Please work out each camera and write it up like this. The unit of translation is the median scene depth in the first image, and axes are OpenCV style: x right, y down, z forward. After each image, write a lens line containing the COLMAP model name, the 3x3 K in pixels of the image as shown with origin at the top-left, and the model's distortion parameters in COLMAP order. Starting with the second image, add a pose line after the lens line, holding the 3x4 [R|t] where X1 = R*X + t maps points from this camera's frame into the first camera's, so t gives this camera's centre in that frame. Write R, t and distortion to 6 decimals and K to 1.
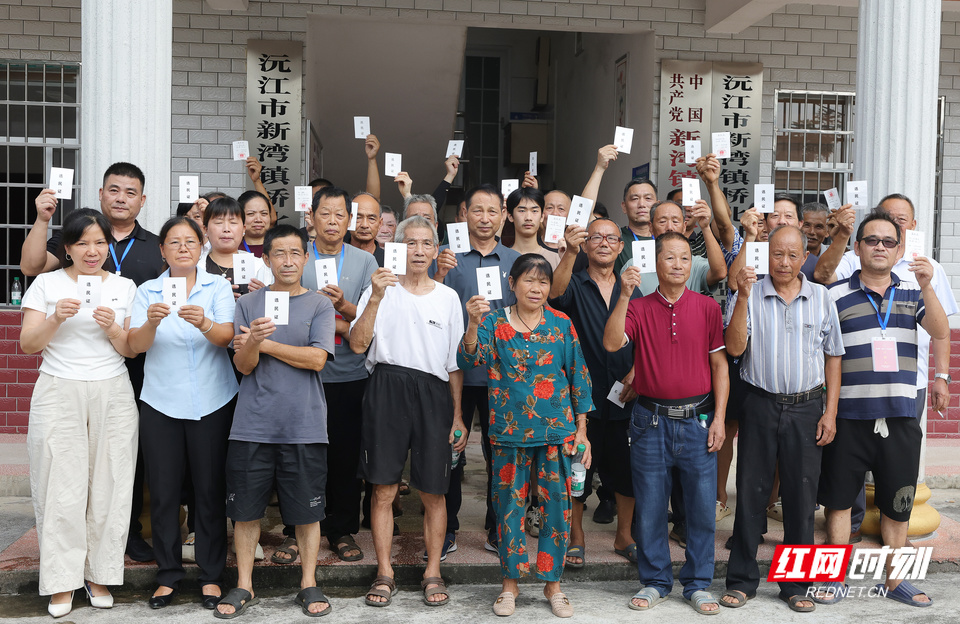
lens RADIAL K [[1140.5, 0, 479.8], [0, 1140.5, 310.5], [0, 0, 1]] dist [-0.000265, 0.000000]
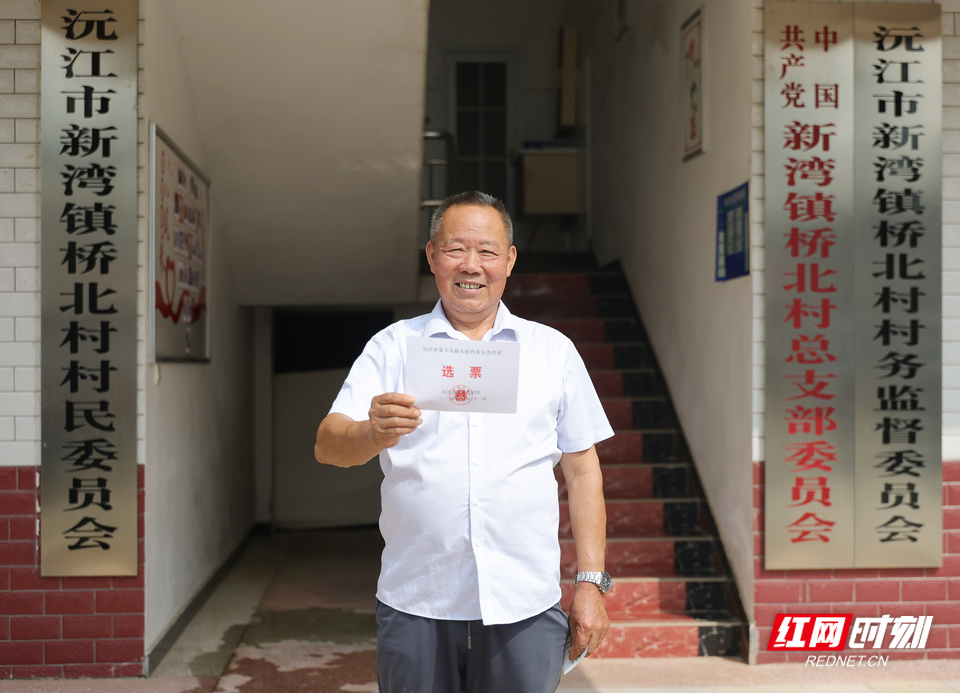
lens RADIAL K [[1464.2, 0, 480.5], [0, 1464.2, 347.5], [0, 0, 1]] dist [0.028018, 0.000000]
pose [[0.999521, -0.026414, -0.016124, 0.024275], [0.025480, 0.998128, -0.055595, -0.008811], [0.017562, 0.055158, 0.998323, 0.274573]]
